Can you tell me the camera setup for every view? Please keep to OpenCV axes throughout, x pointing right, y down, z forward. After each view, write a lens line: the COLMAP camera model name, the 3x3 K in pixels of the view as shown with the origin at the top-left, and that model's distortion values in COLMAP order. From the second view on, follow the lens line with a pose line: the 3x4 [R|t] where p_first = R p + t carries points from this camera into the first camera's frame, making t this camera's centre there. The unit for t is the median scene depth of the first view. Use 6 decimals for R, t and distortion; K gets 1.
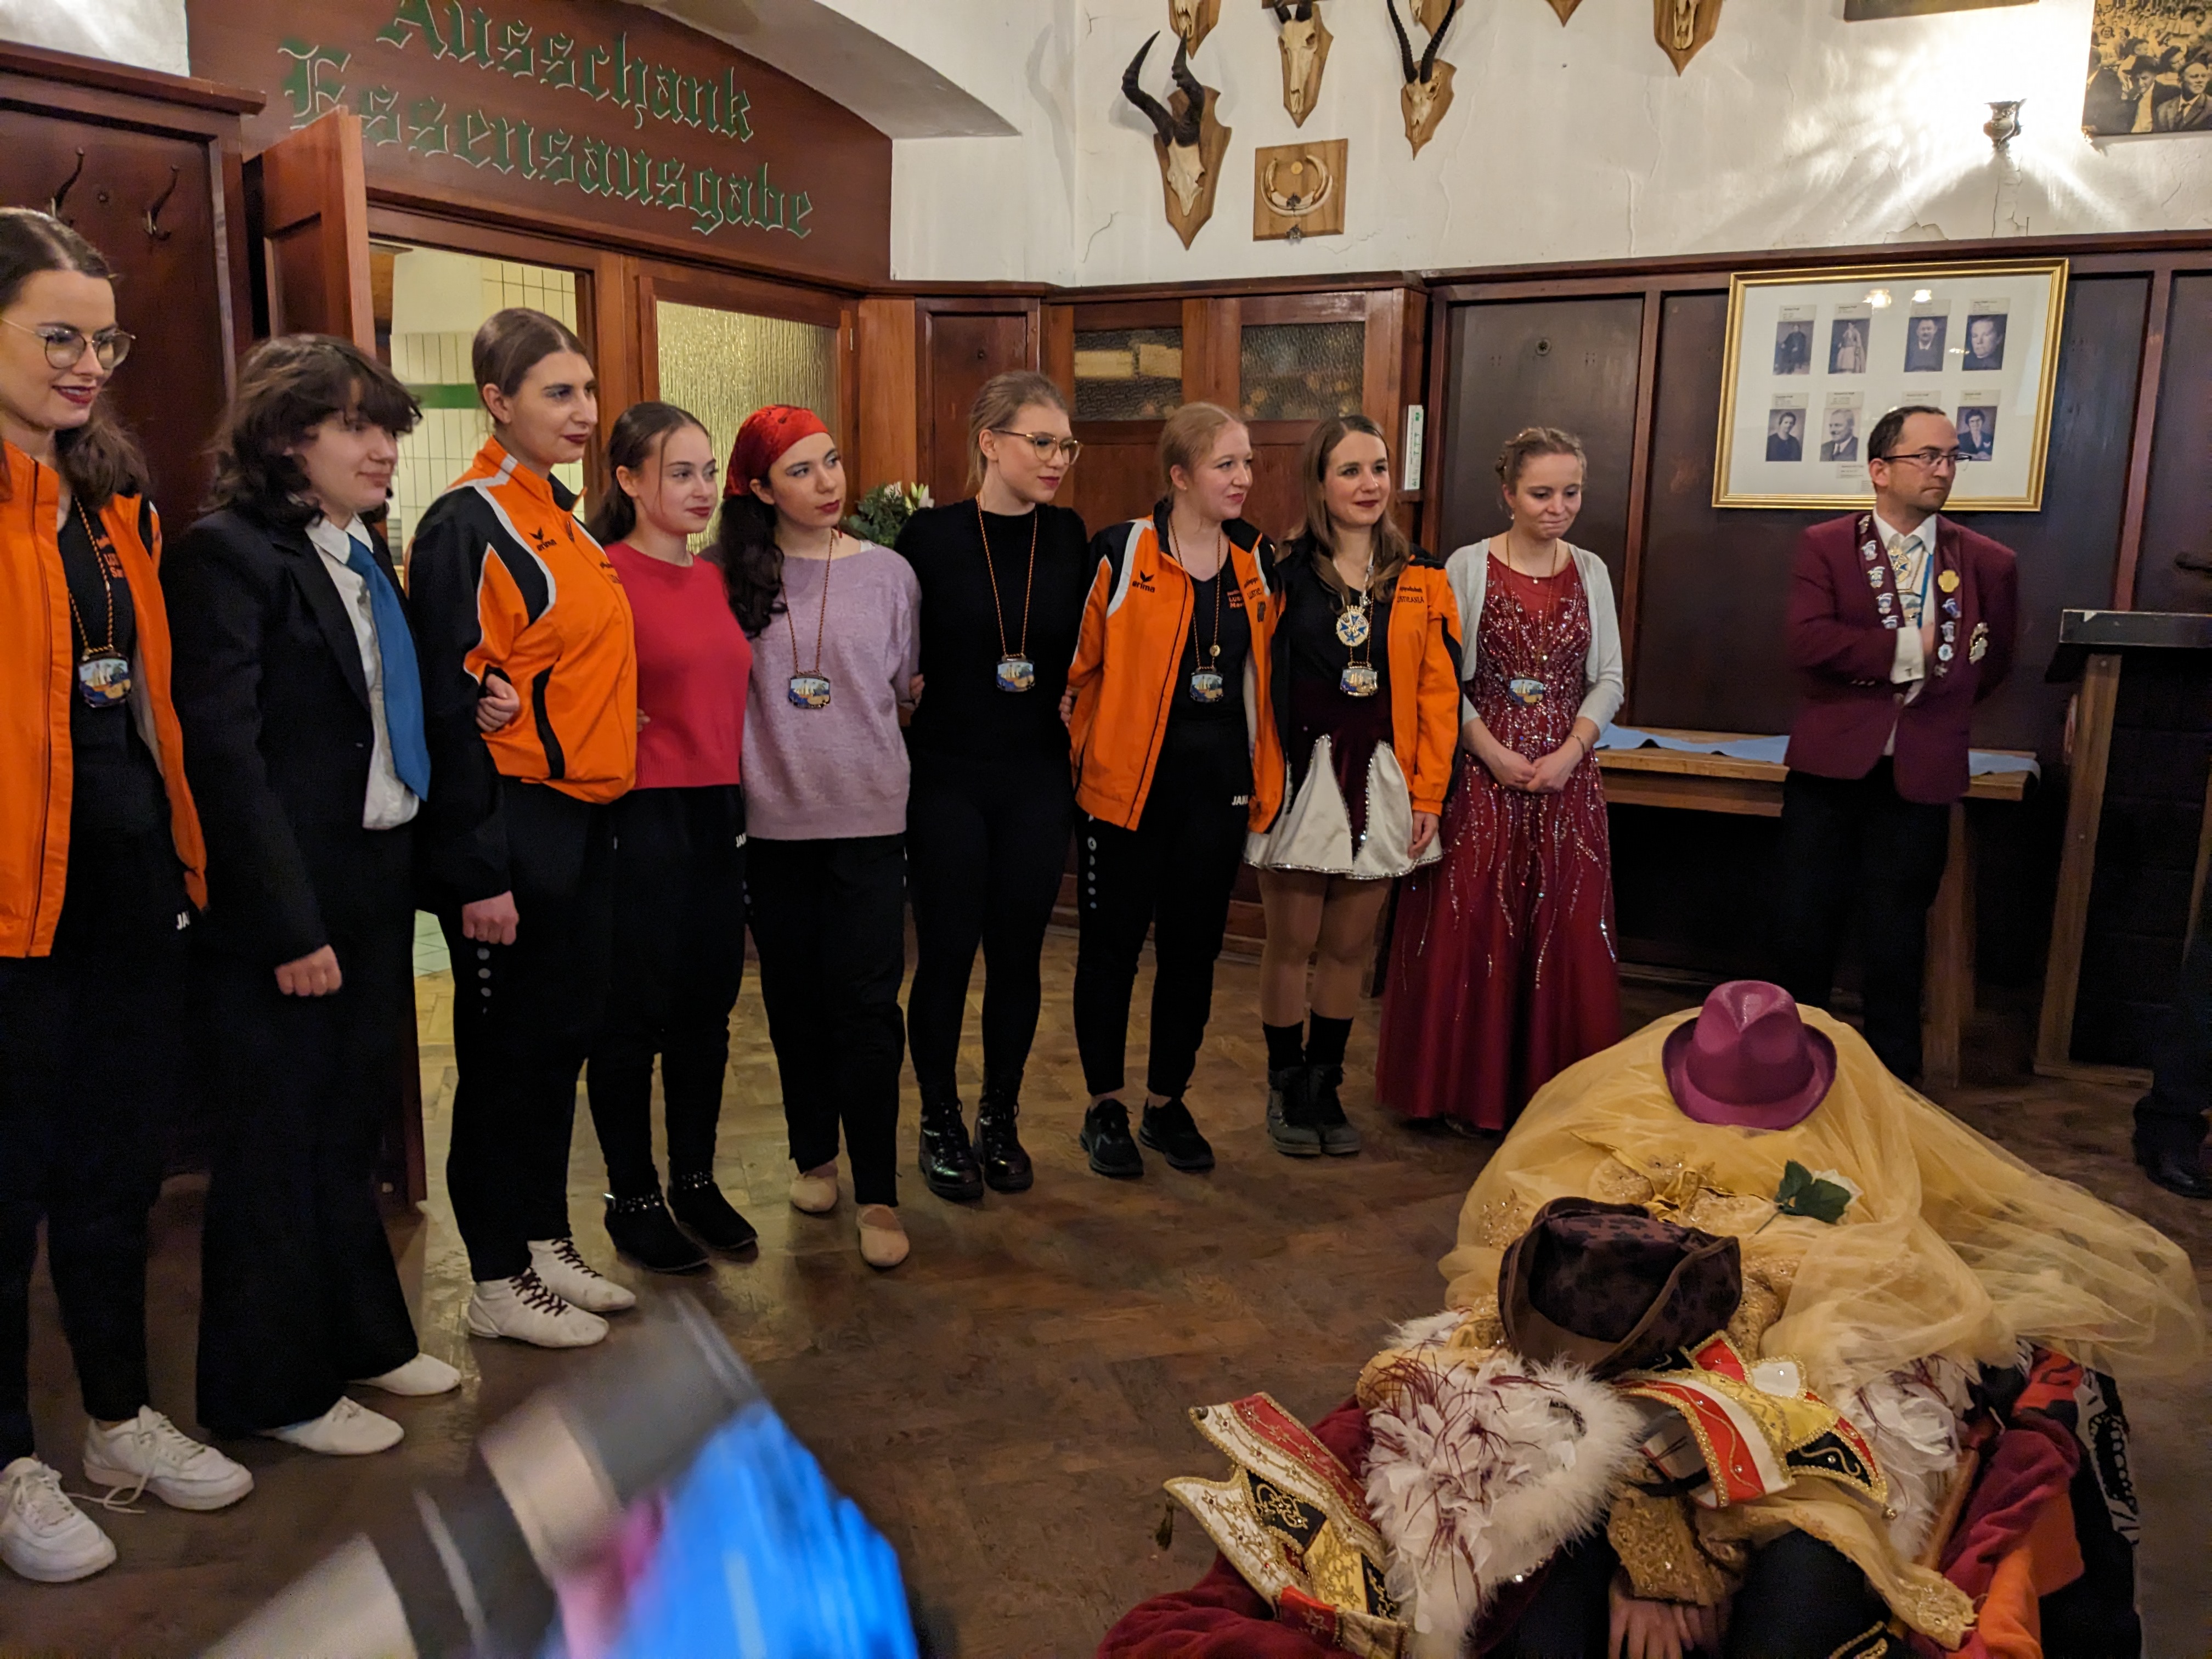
lens RADIAL K [[1781.2, 0, 1106.0], [0, 1781.2, 829.5], [0, 0, 1]] dist [0.054276, -0.083215]
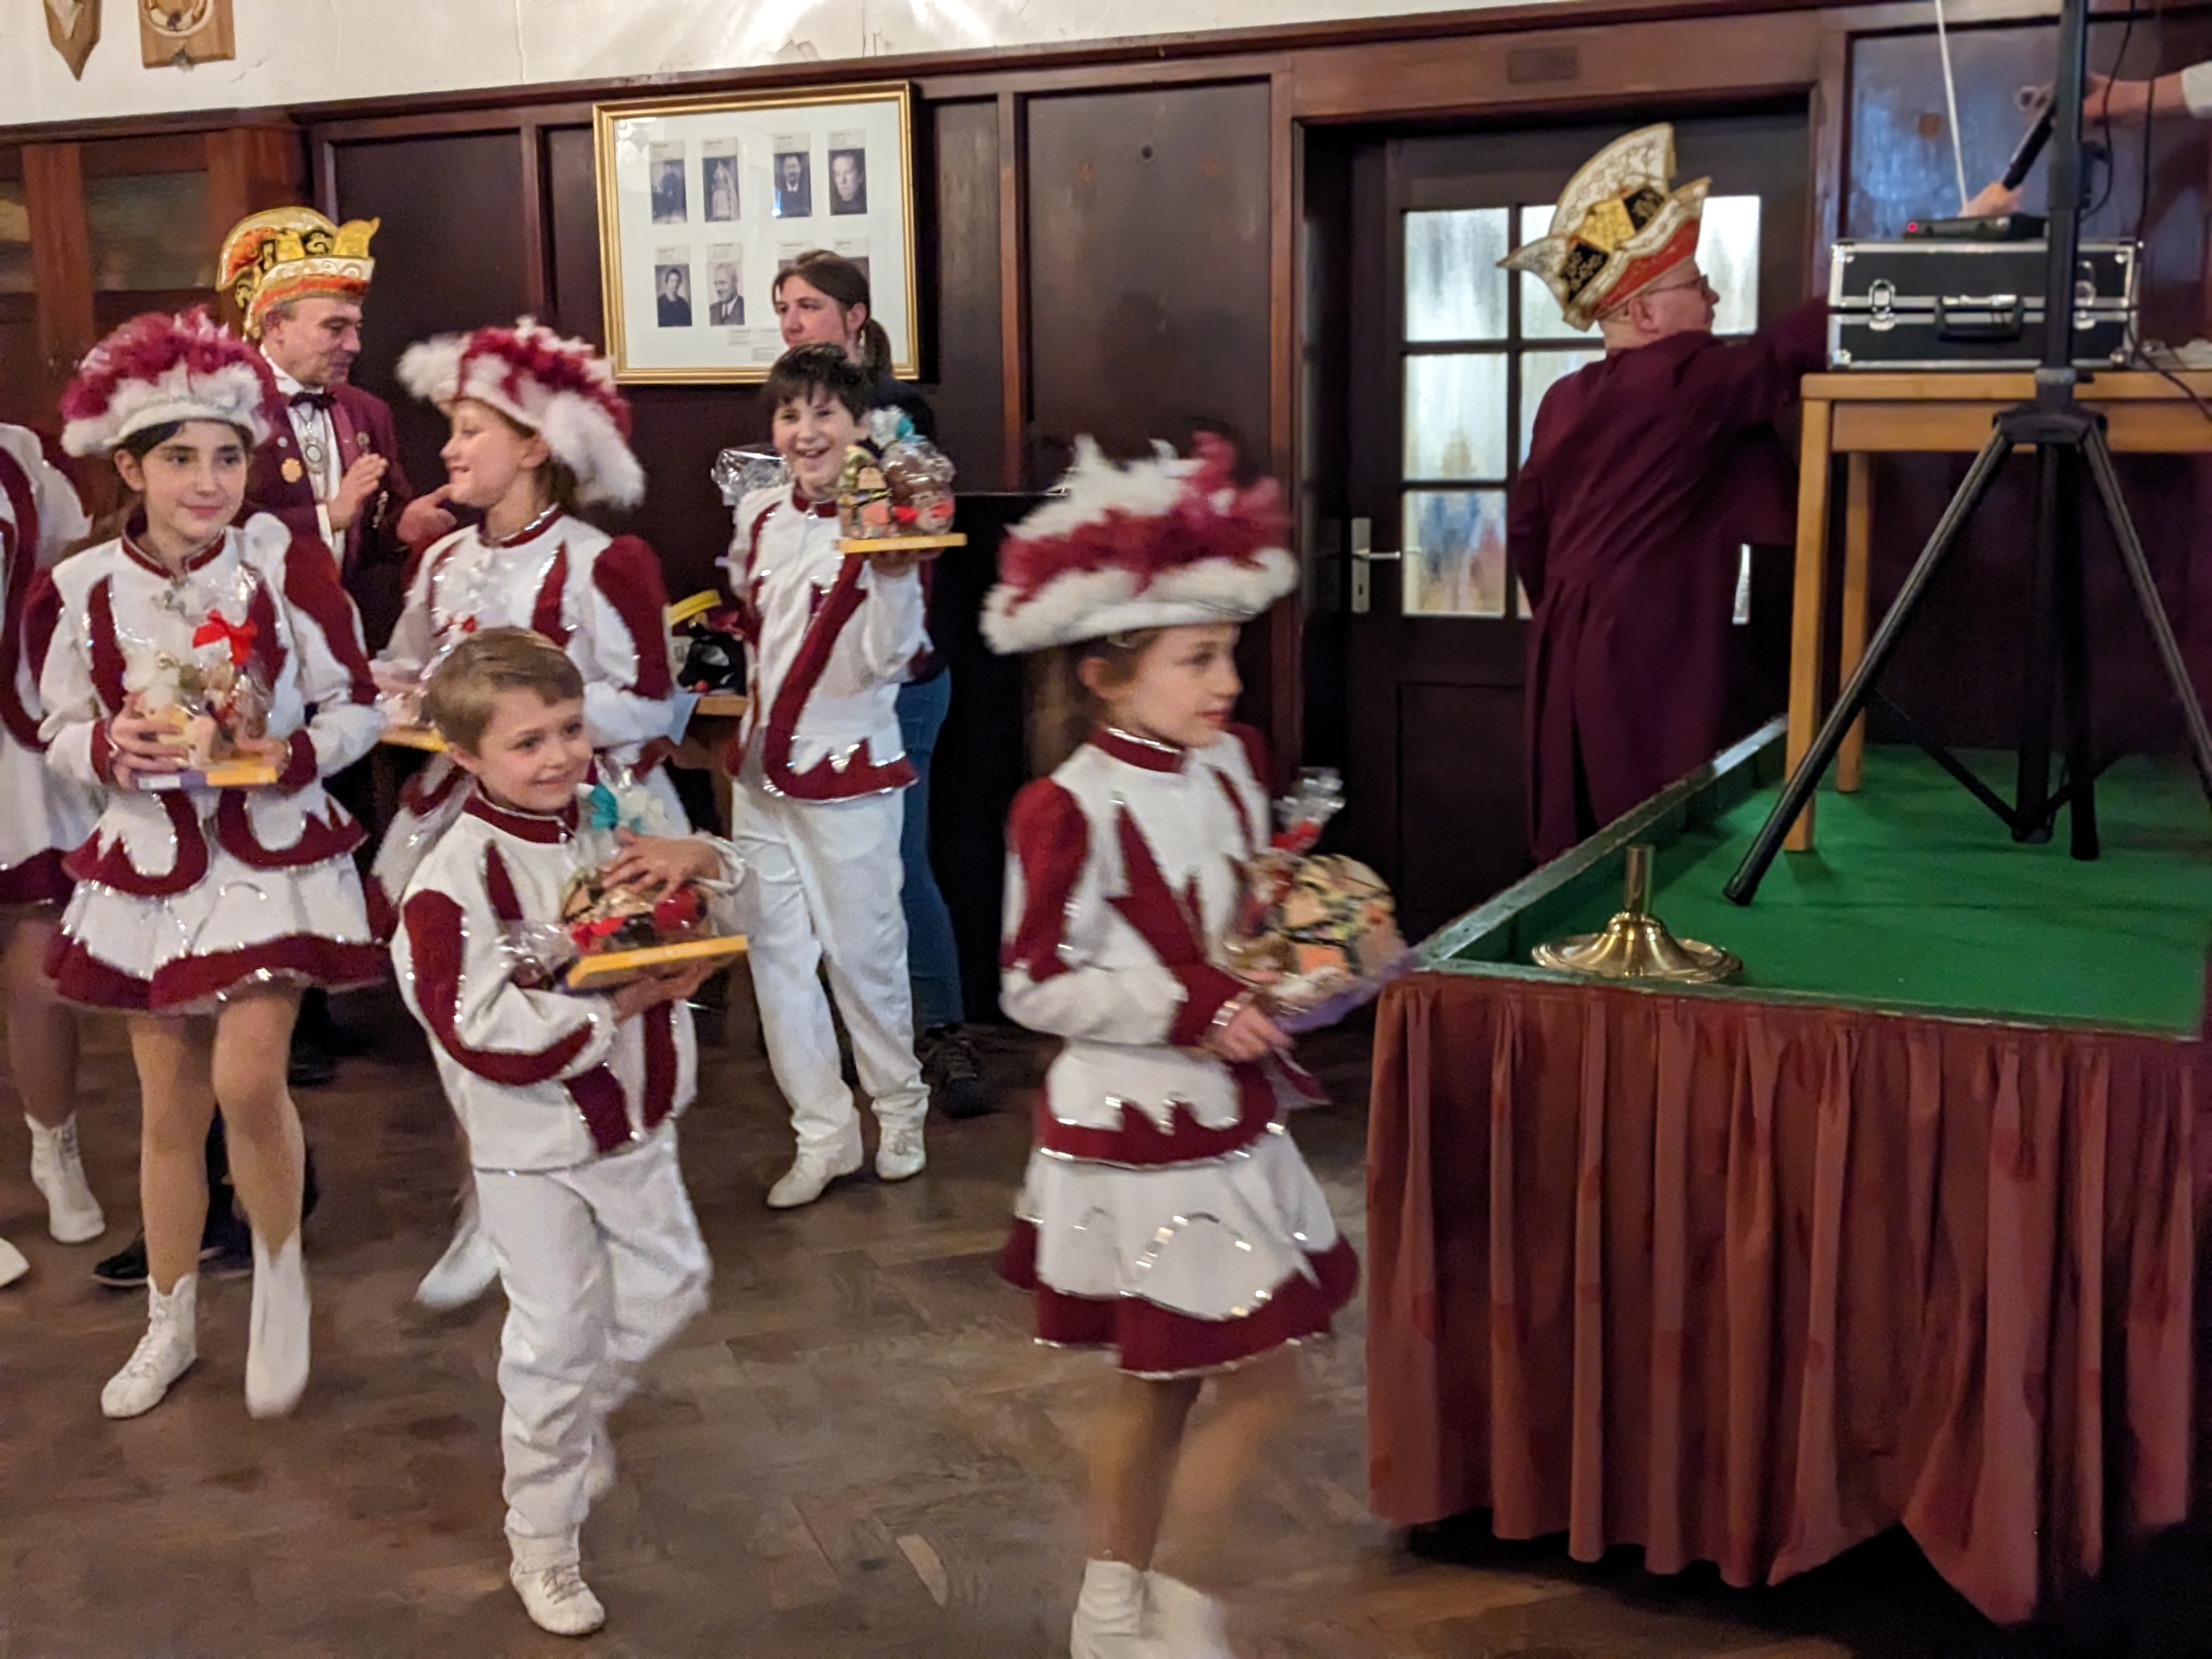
lens RADIAL K [[2641.4, 0, 1063.4], [0, 2641.4, 790.0], [0, 0, 1]] dist [0.127049, -0.309952]
pose [[0.997841, -0.045157, 0.047685, 0.490847], [0.046399, 0.998603, -0.025271, 0.050060], [-0.046478, 0.027429, 0.998543, -0.239706]]
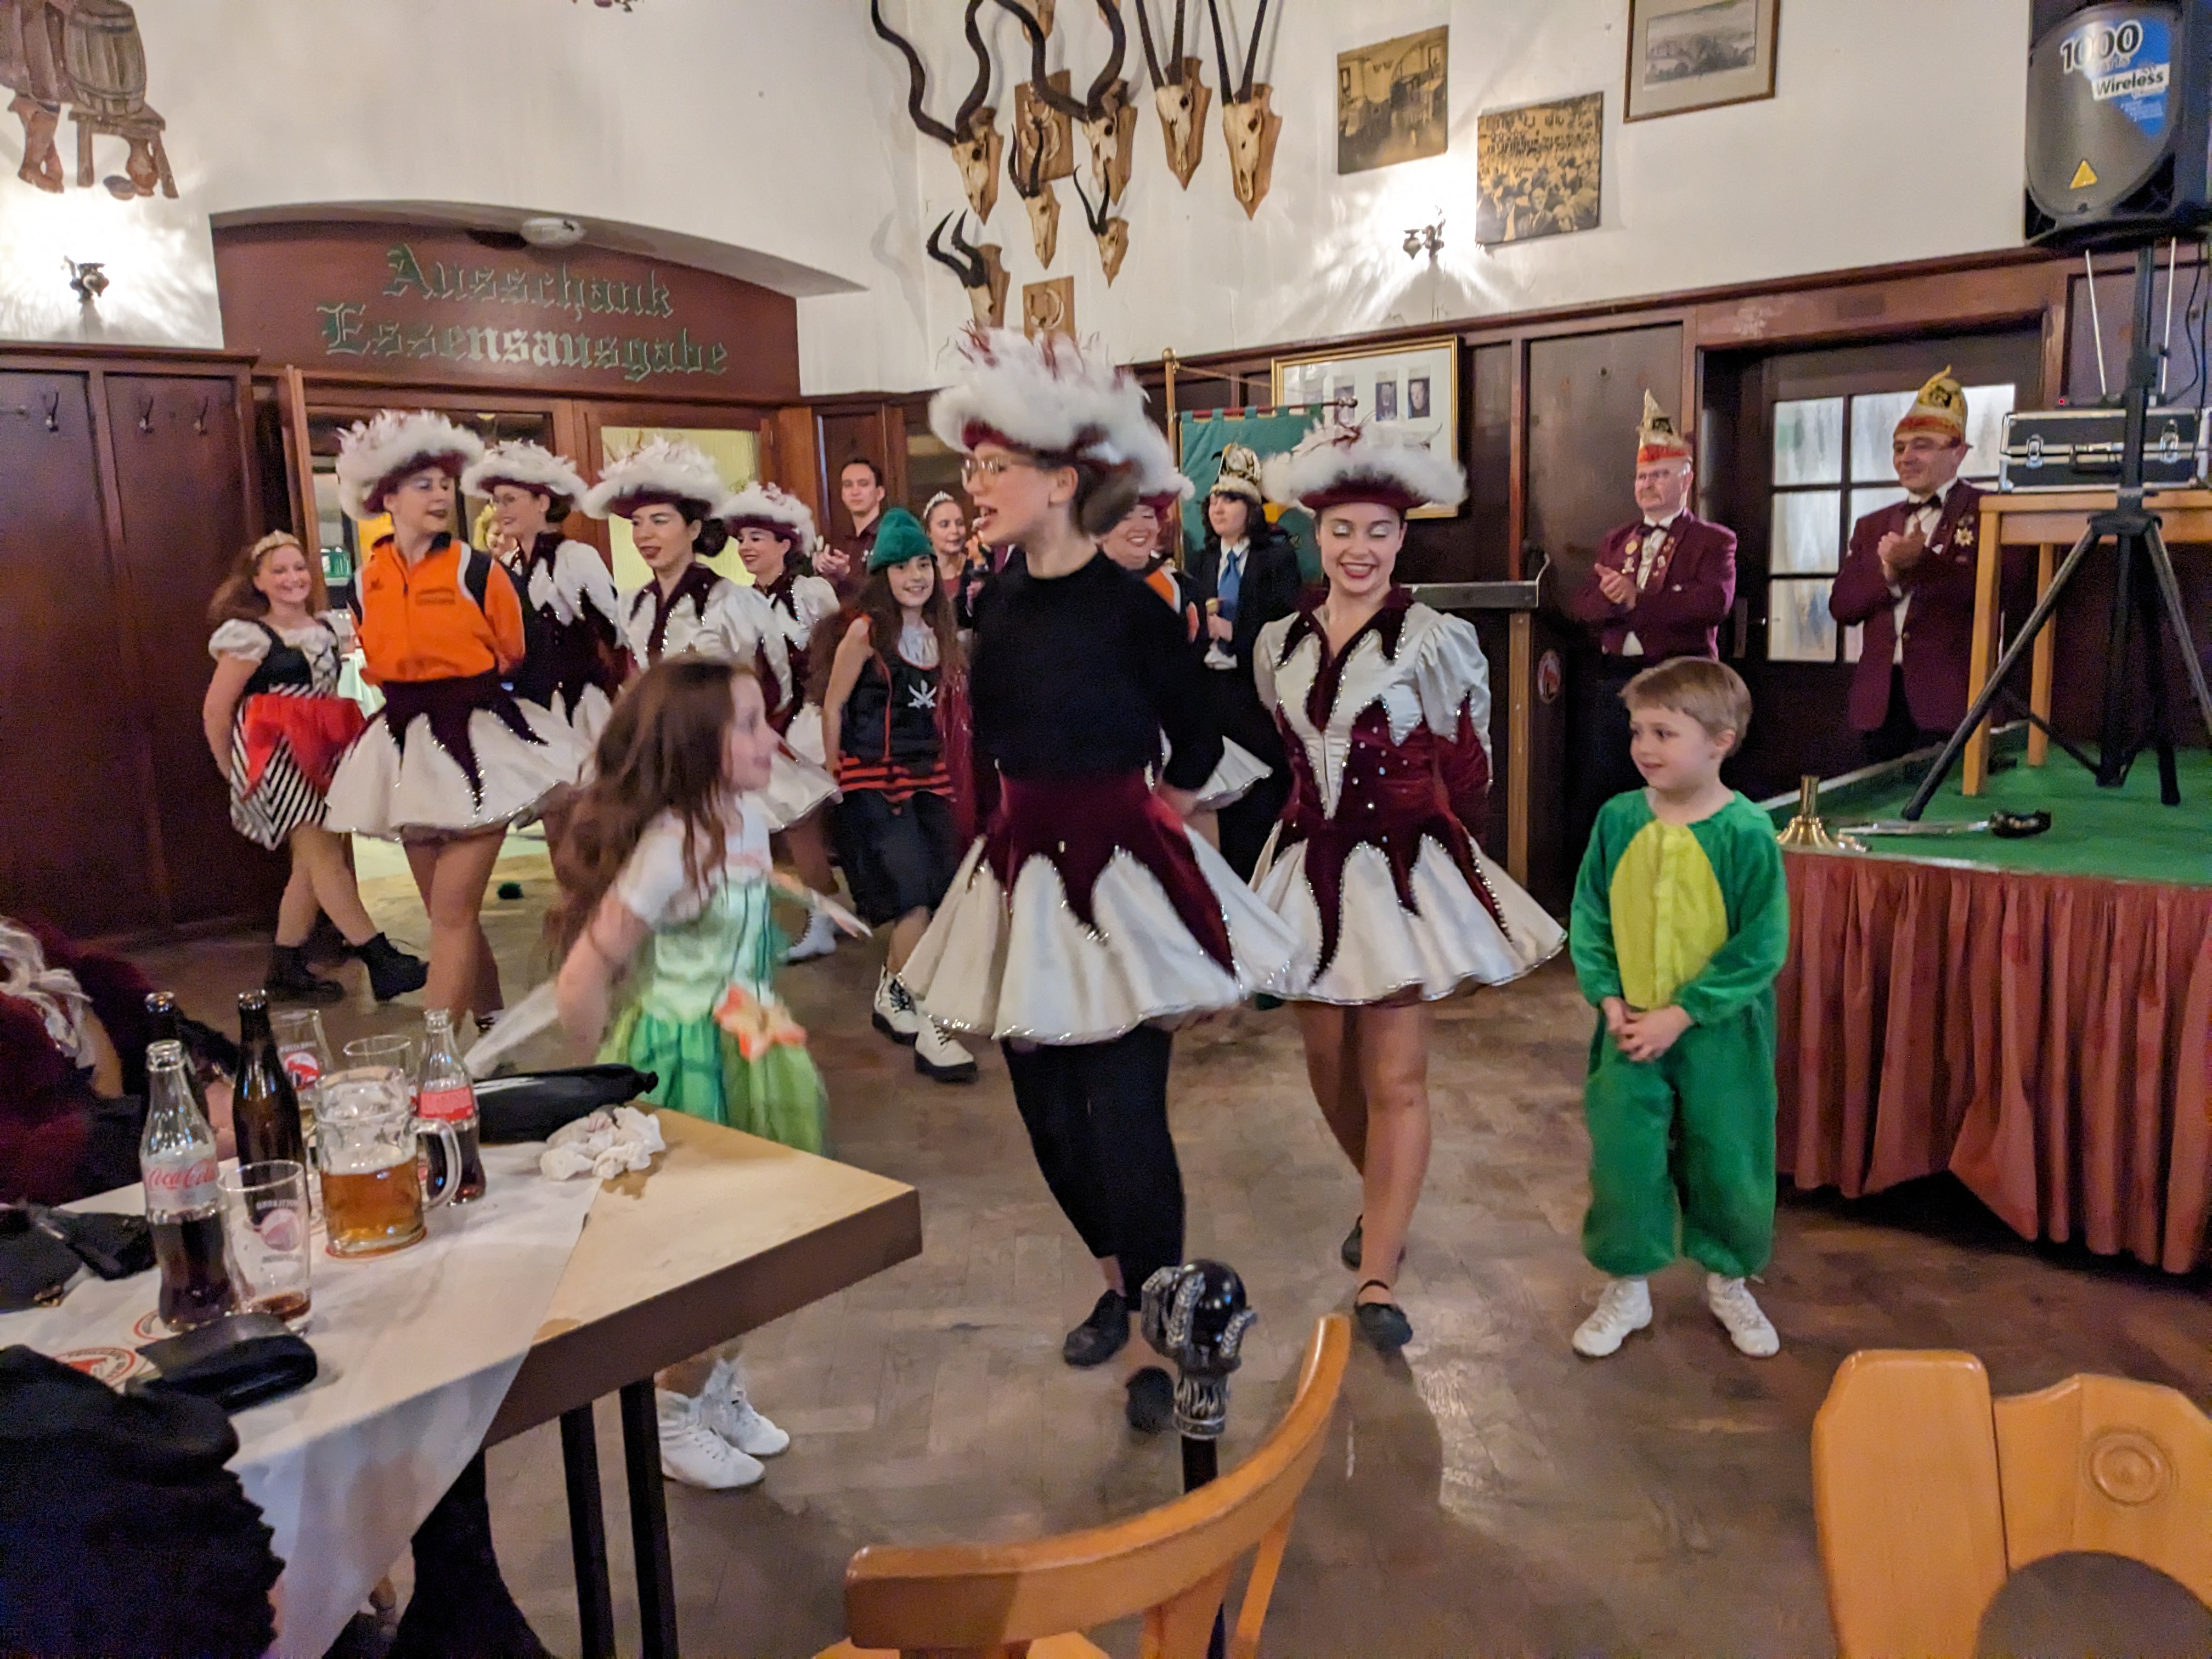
lens RADIAL K [[1781.2, 0, 1106.0], [0, 1781.2, 829.5], [0, 0, 1]] dist [0.054276, -0.083215]
pose [[0.970198, -0.015545, -0.241815, 0.553823], [0.010463, 0.999697, -0.022285, 0.090064], [0.242088, 0.019091, 0.970067, -0.388780]]
